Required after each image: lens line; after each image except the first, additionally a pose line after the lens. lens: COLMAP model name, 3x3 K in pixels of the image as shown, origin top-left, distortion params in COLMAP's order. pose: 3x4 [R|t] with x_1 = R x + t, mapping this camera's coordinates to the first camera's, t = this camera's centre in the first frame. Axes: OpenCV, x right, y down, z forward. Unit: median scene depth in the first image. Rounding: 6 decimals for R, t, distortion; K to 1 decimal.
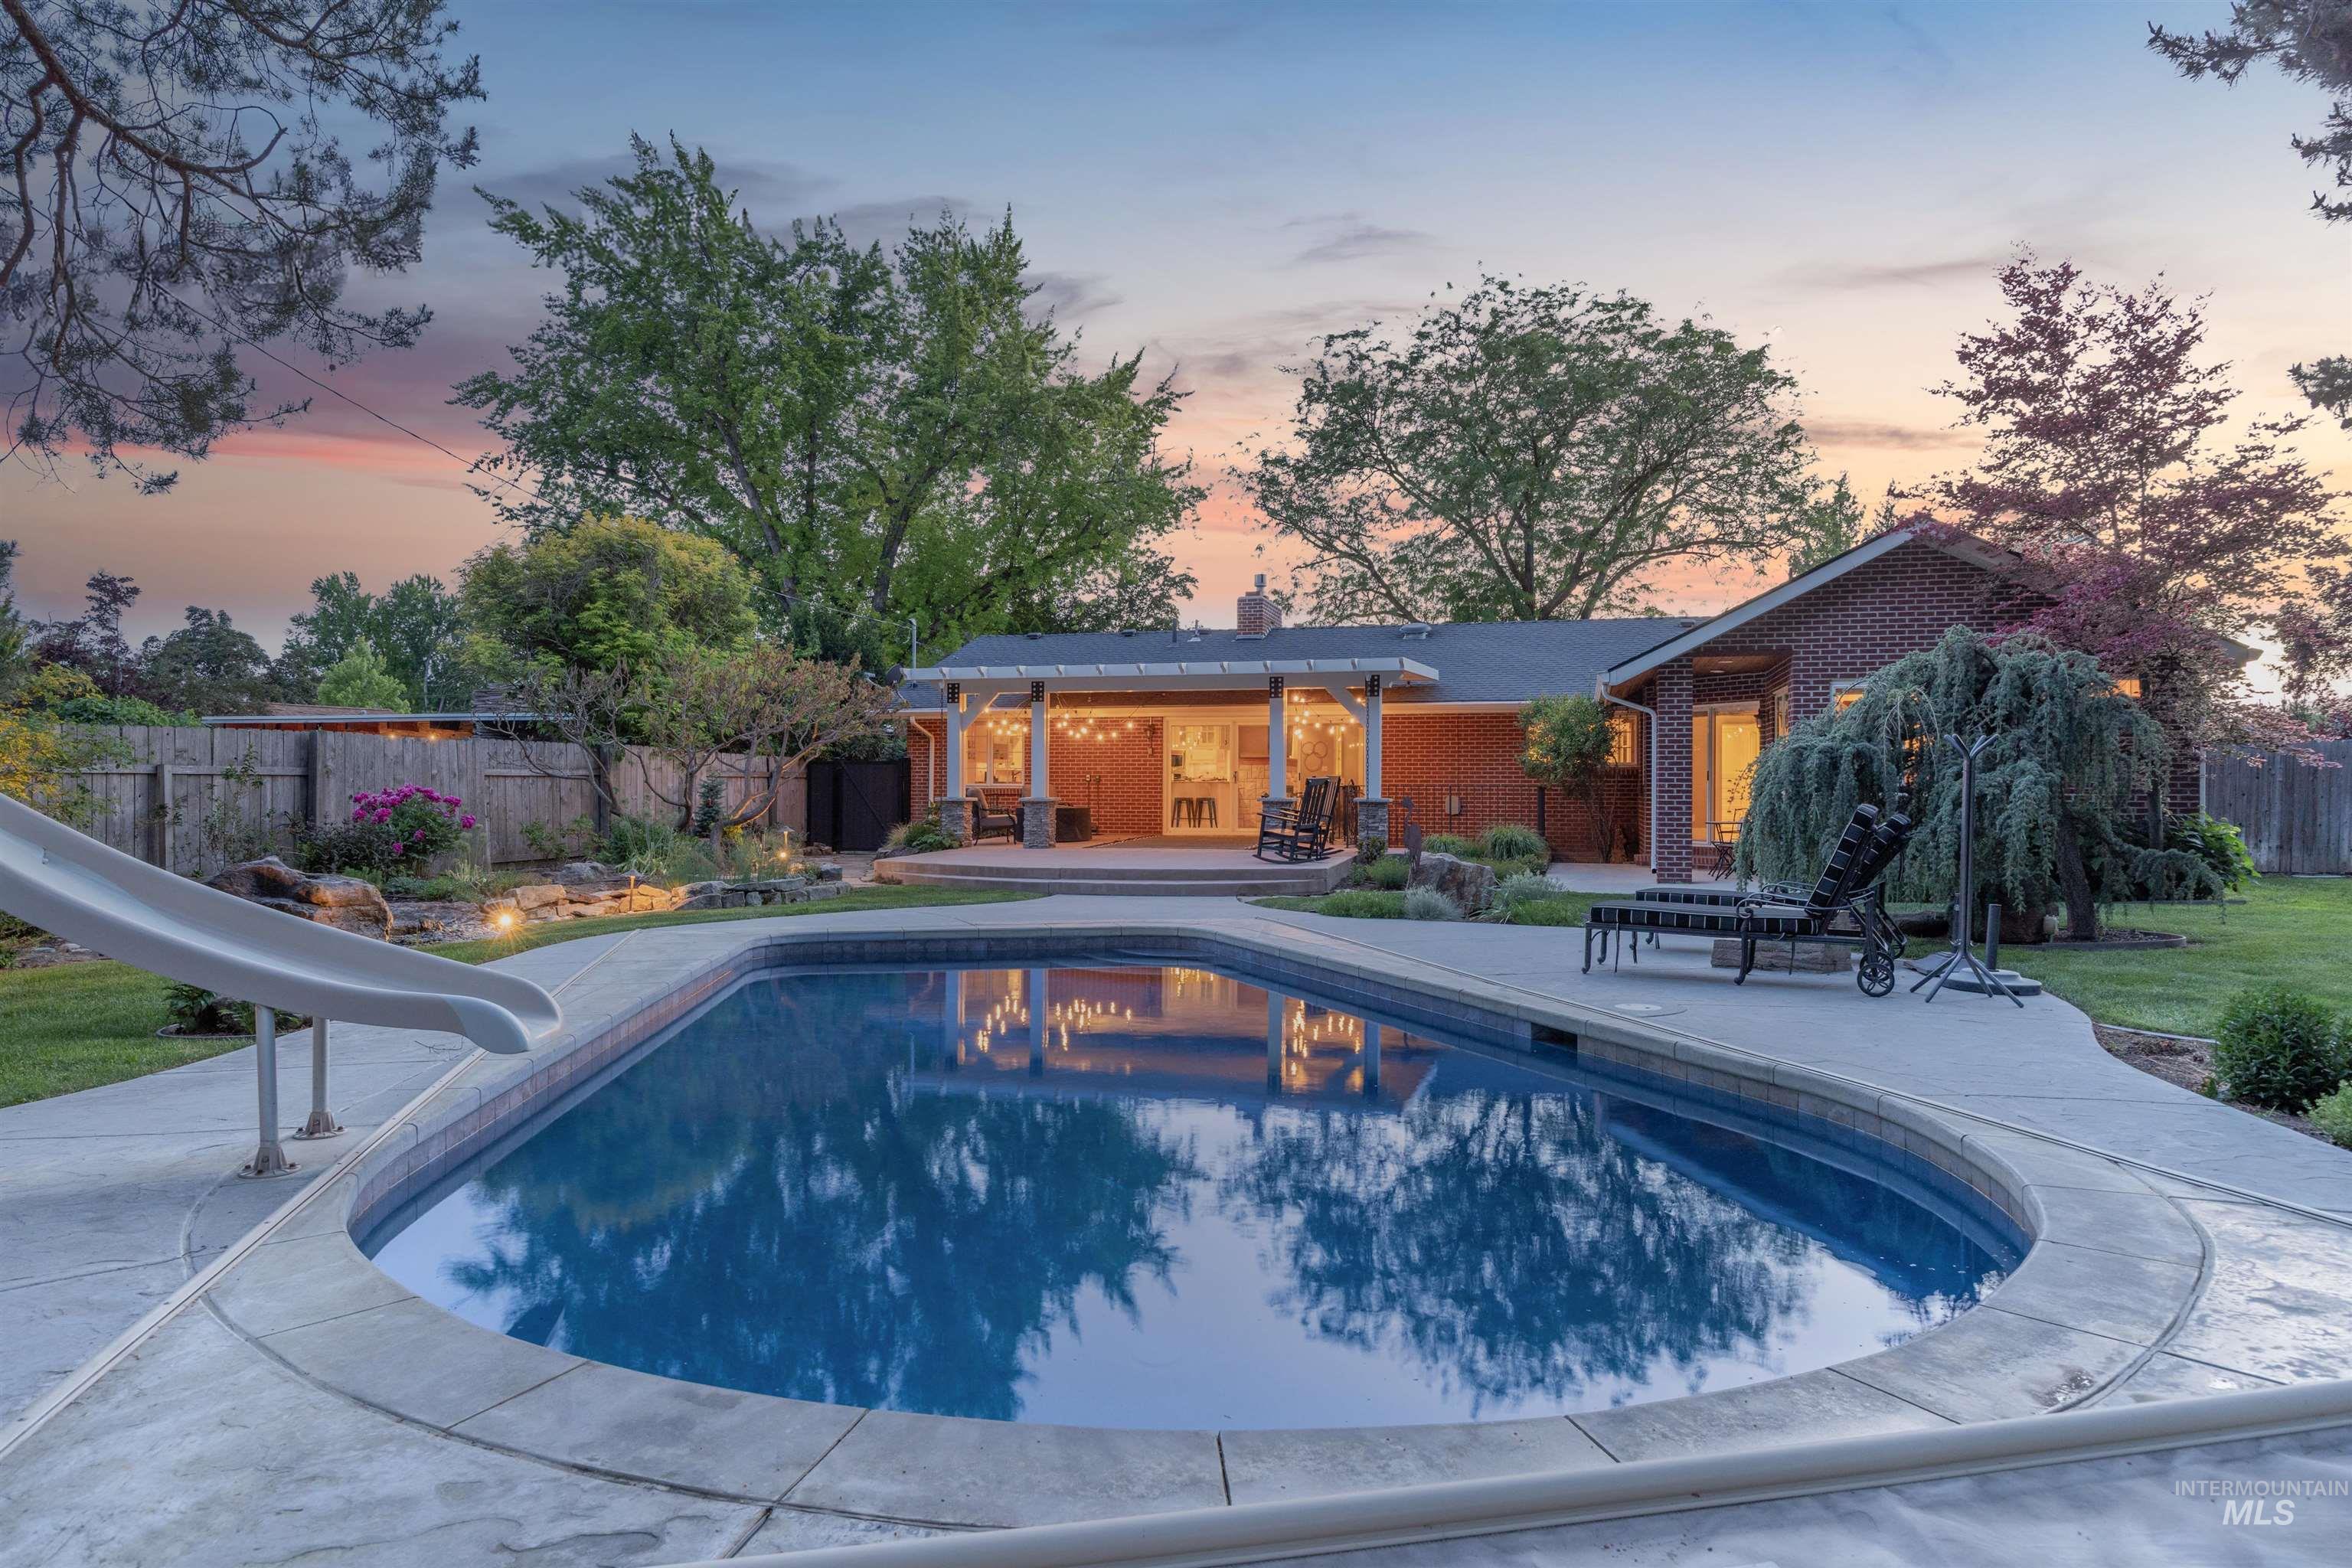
lens RADIAL K [[1452.9, 0, 1176.0], [0, 1452.9, 784.0], [0, 0, 1]] dist [0.000471, -0.000963]
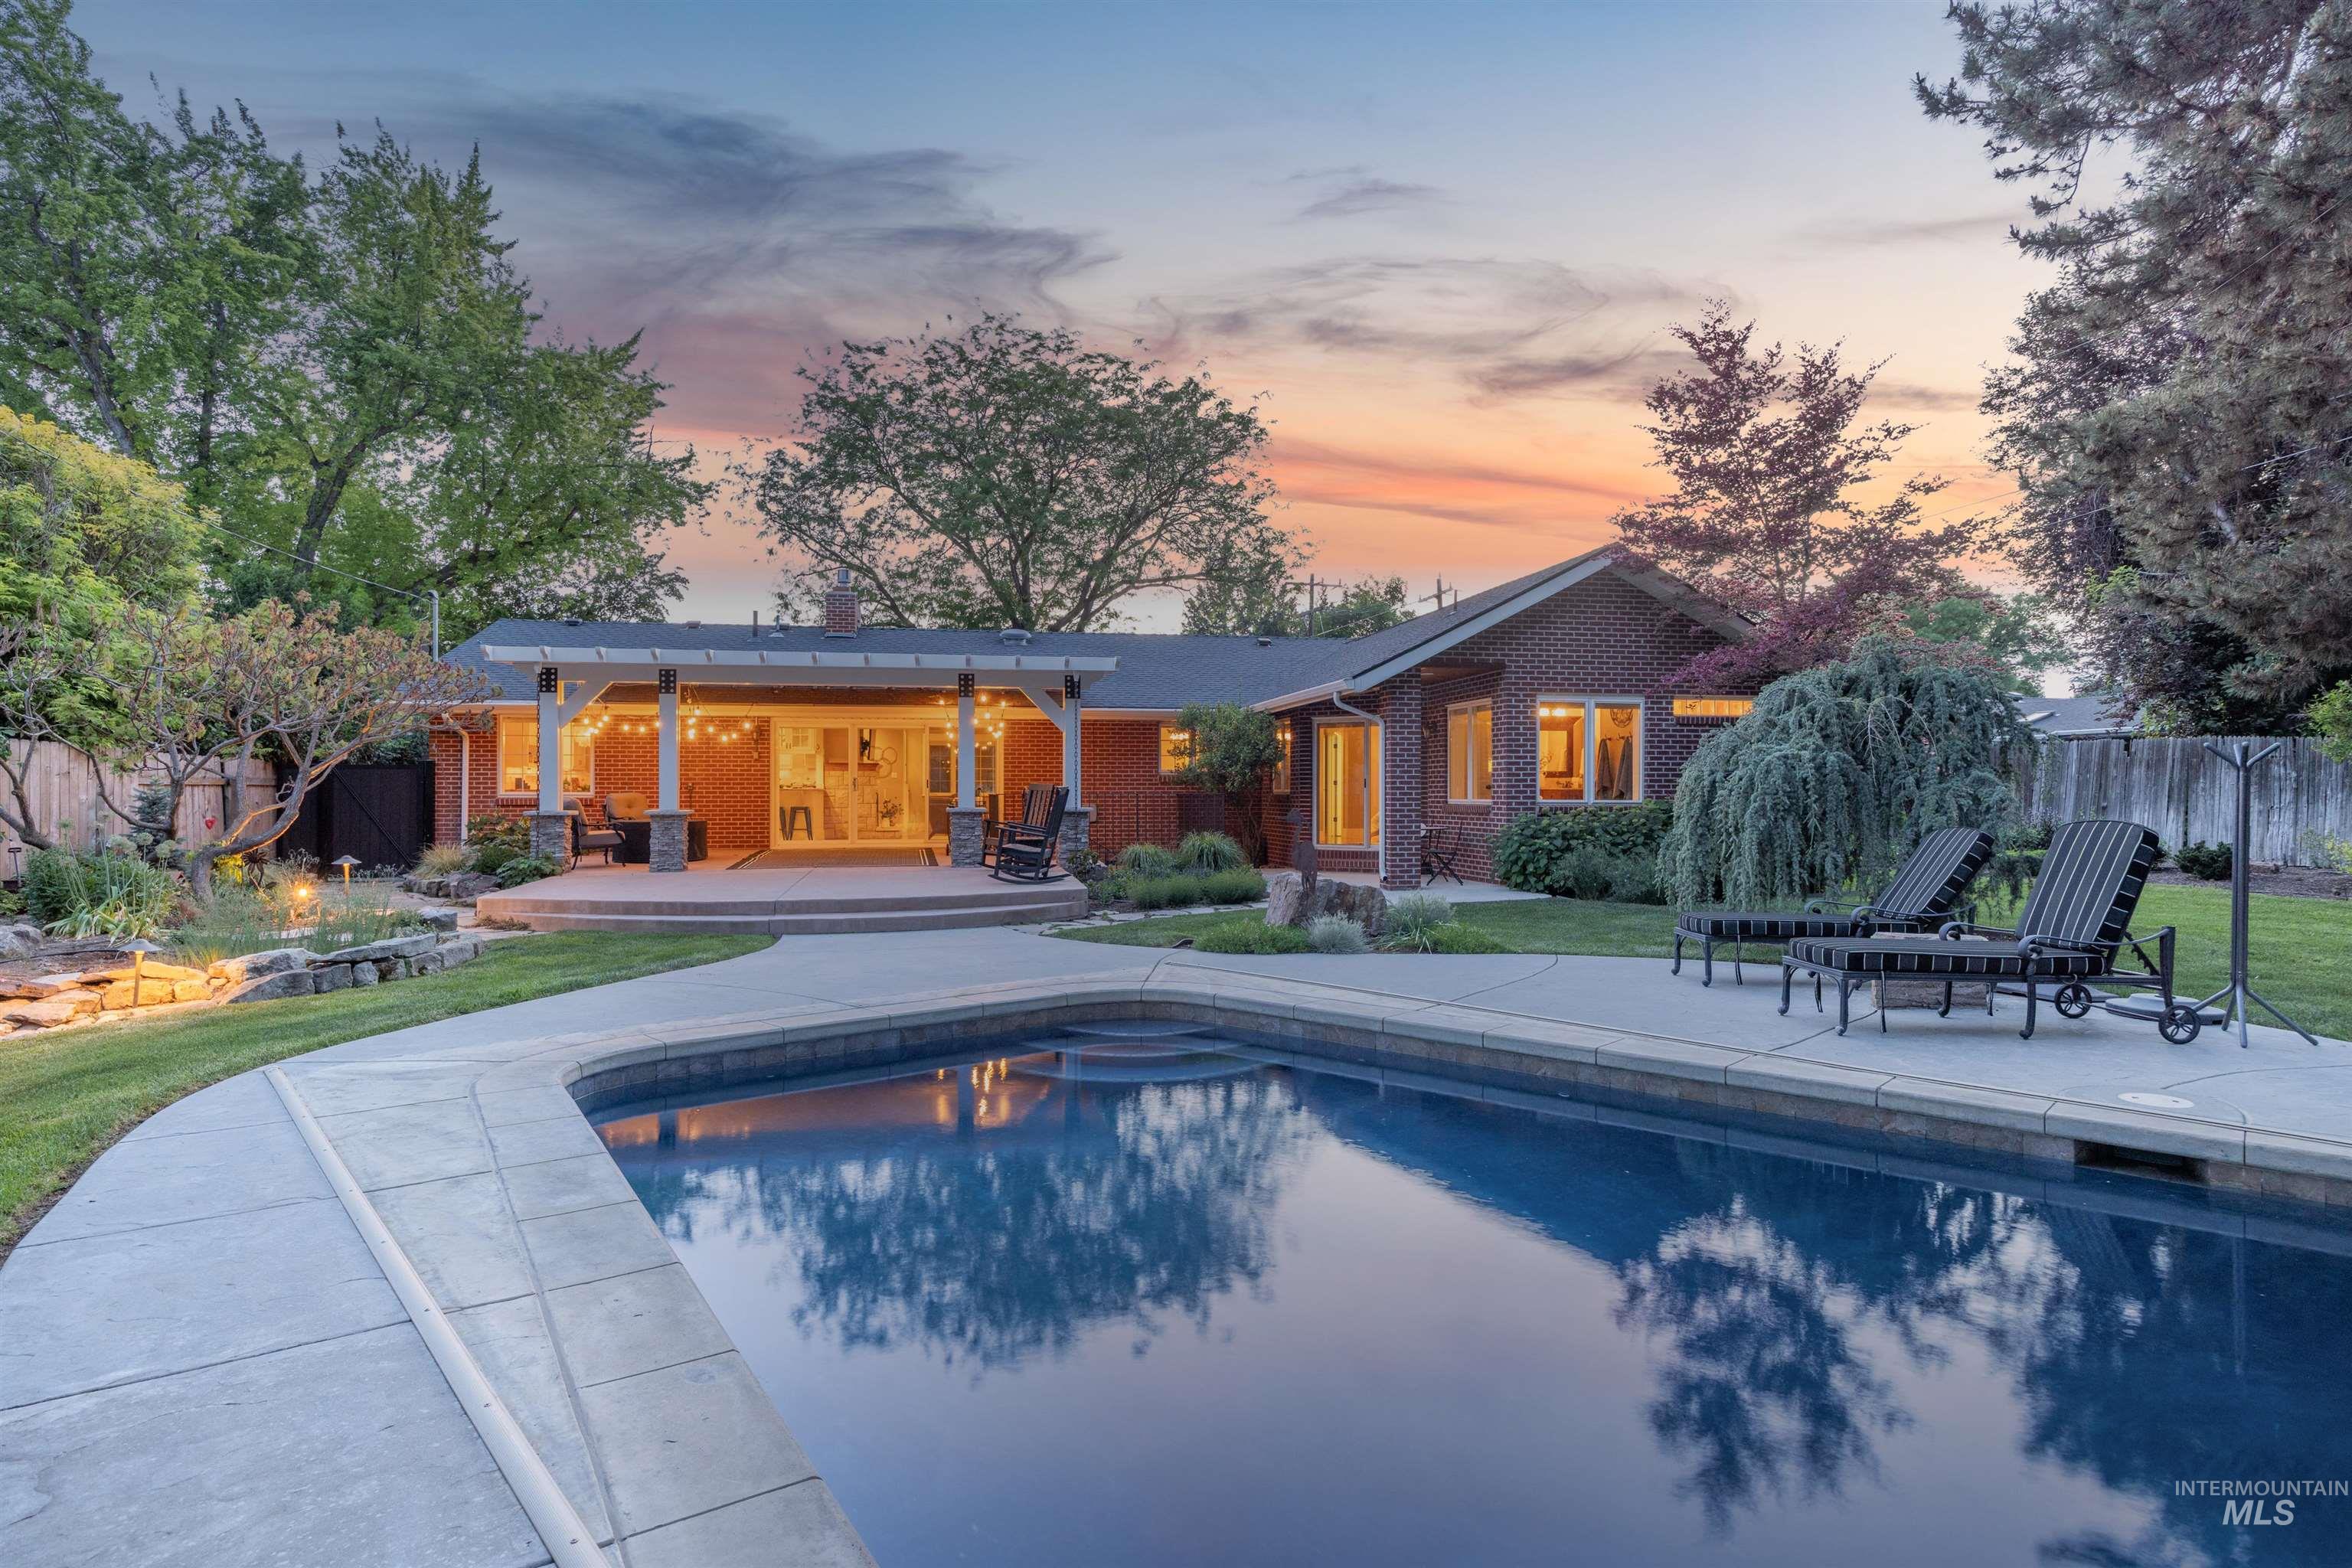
lens RADIAL K [[1262.3, 0, 1176.0], [0, 1262.3, 784.0], [0, 0, 1]] dist [0.001644, 0.000813]
pose [[0.897768, -0.000567, 0.440469, -0.131453], [0.001959, 0.999994, -0.002706, -0.002638], [-0.440465, 0.003292, 0.897764, 0.198844]]
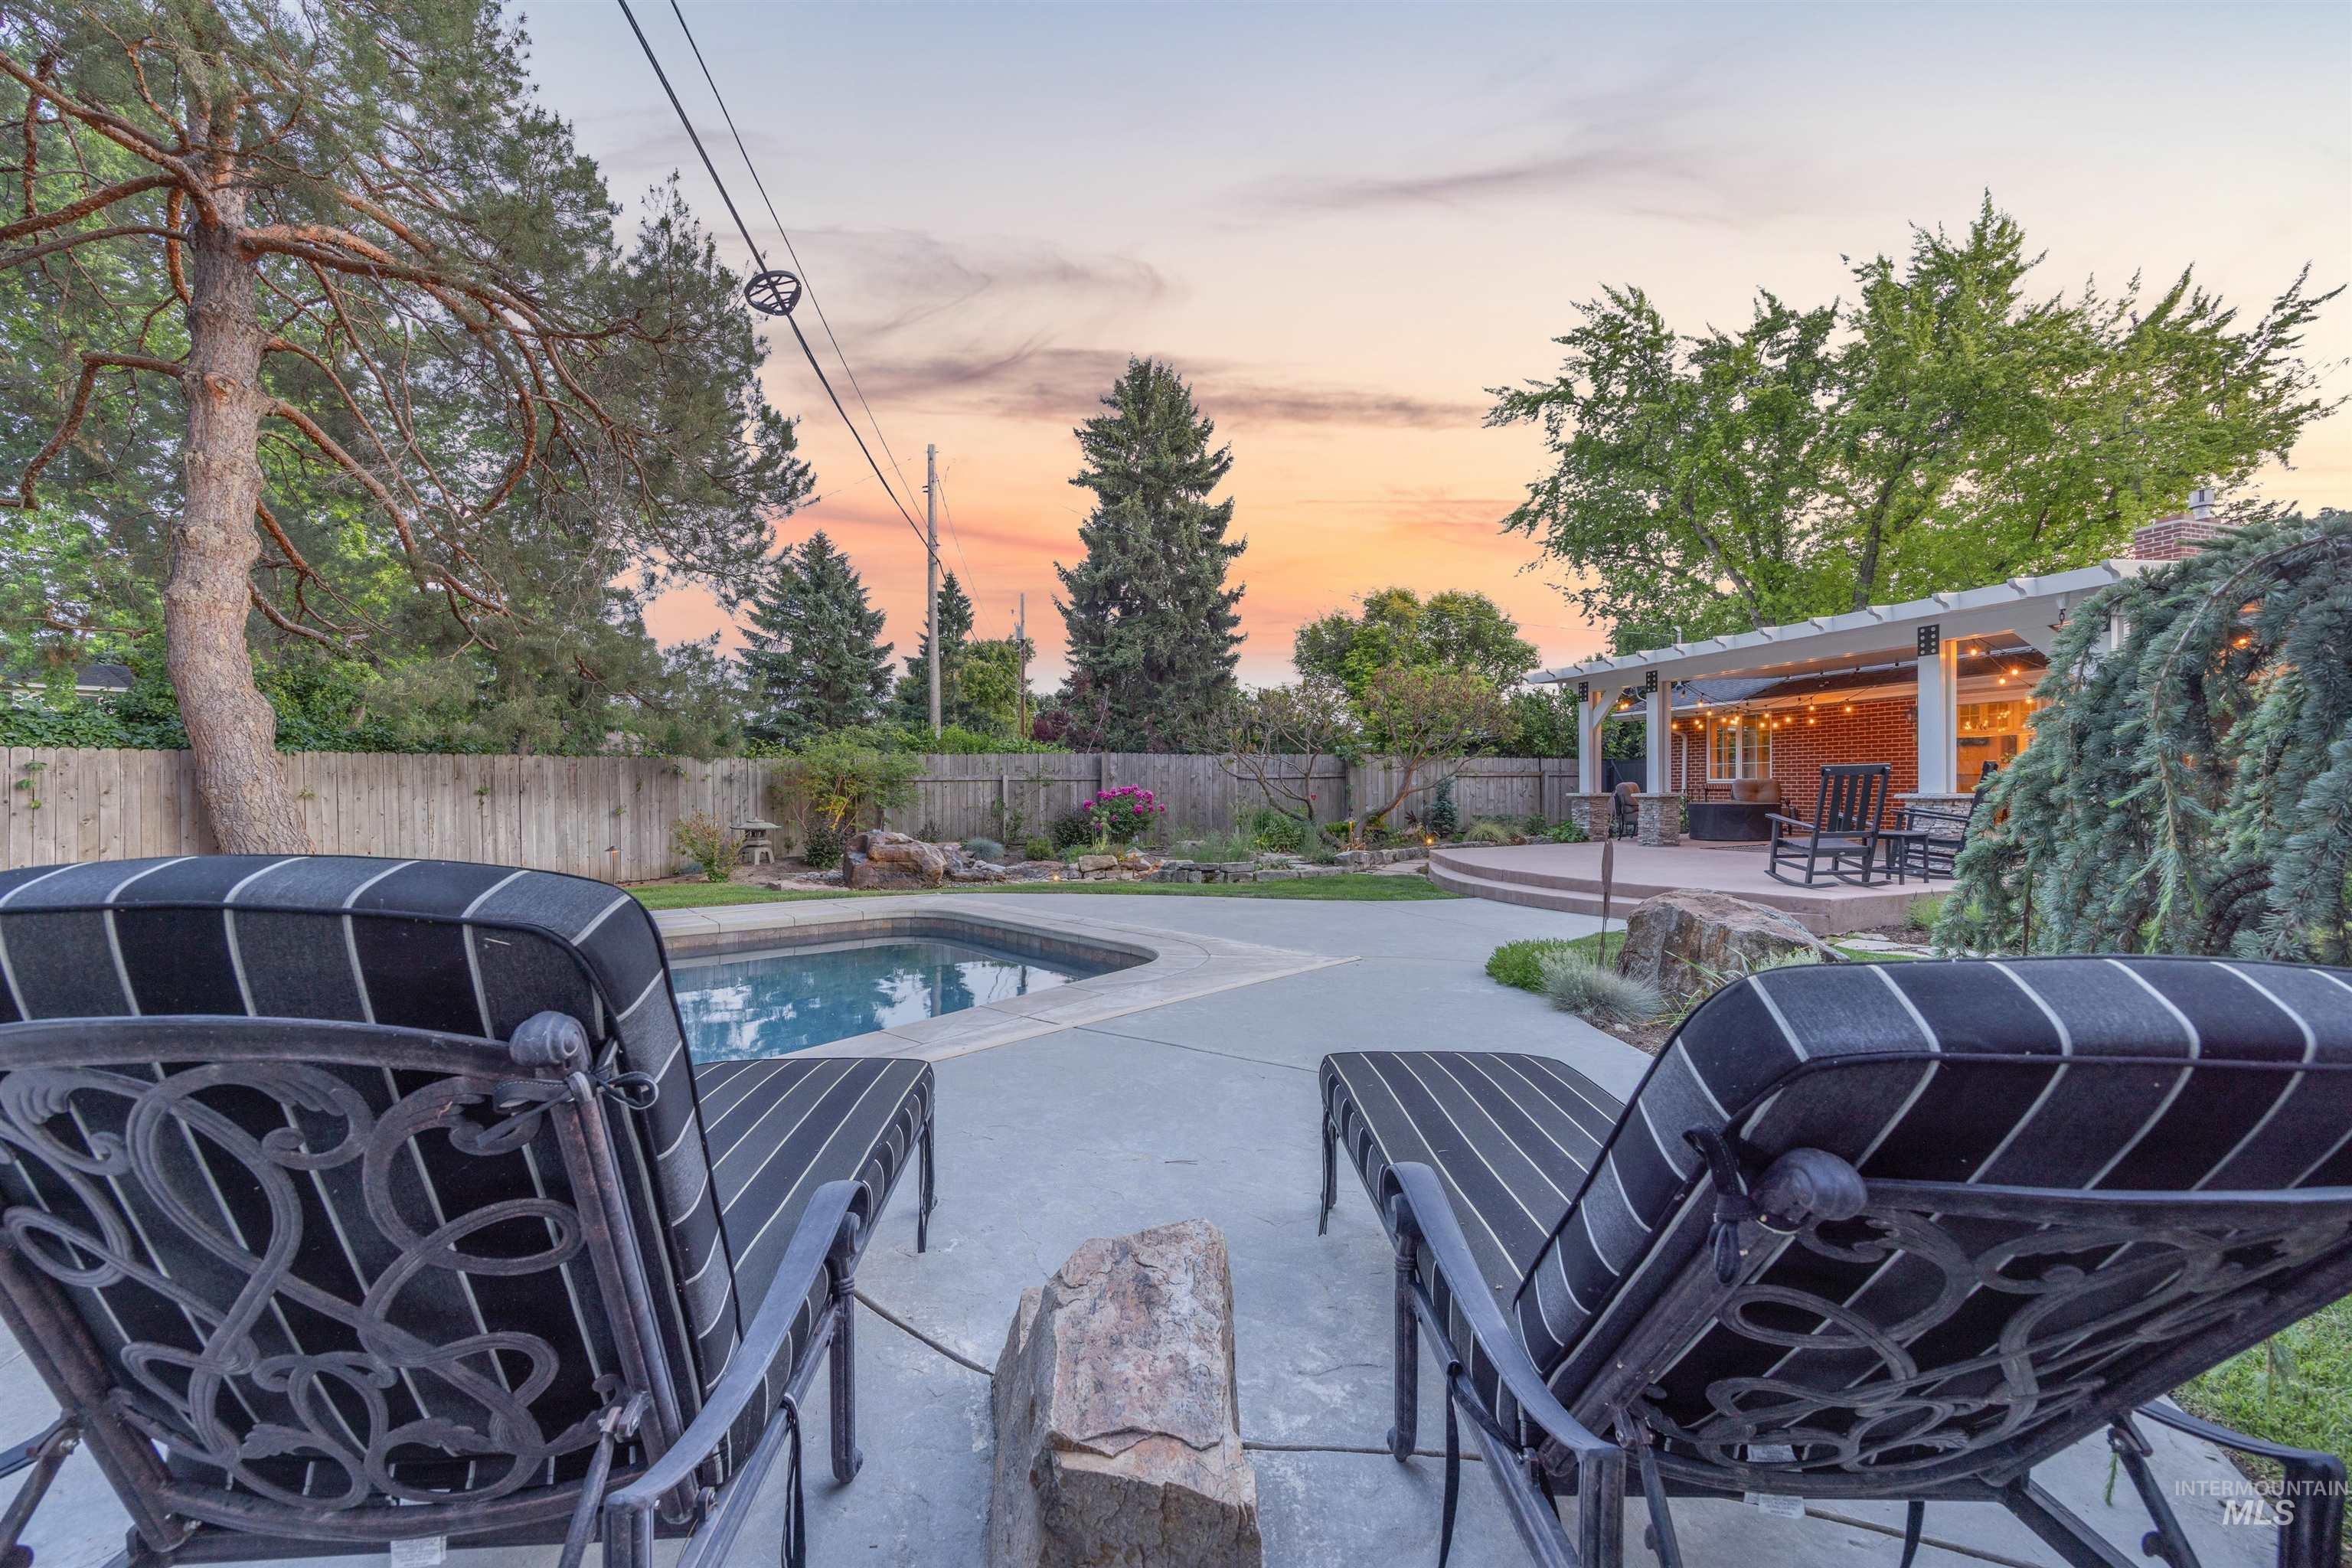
lens RADIAL K [[907.0, 0, 1176.0], [0, 907.0, 784.0], [0, 0, 1]] dist [0.011233, -0.000054]
pose [[0.530175, -0.008737, -0.847843, 0.212651], [0.009367, 0.999946, -0.004447, 0.002725], [0.847837, -0.005584, 0.530228, 0.361576]]
